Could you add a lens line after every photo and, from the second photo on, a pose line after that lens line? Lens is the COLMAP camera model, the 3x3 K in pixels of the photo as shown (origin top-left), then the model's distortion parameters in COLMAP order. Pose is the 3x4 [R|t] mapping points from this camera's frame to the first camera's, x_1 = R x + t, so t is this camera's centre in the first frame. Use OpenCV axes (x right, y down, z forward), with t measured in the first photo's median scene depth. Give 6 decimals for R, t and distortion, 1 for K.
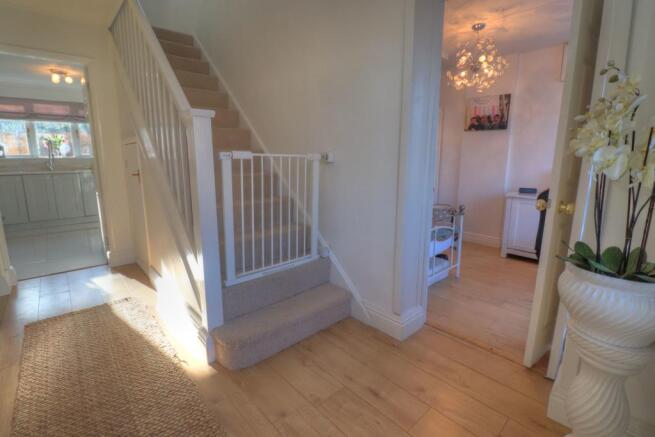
lens RADIAL K [[306.1, 0, 324.9], [0, 306.1, 210.1], [0, 0, 1]] dist [-0.019565, -0.000243]
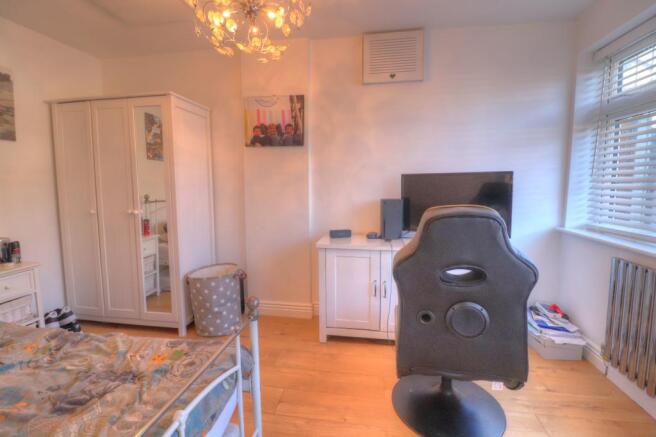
lens RADIAL K [[306.5, 0, 325.4], [0, 306.5, 210.1], [0, 0, 1]] dist [-0.019565, -0.000243]
pose [[0.793920, -0.060312, 0.605023, 0.208044], [0.114499, 0.992095, -0.051350, -0.080197], [-0.597144, 0.110042, 0.794550, 0.431191]]
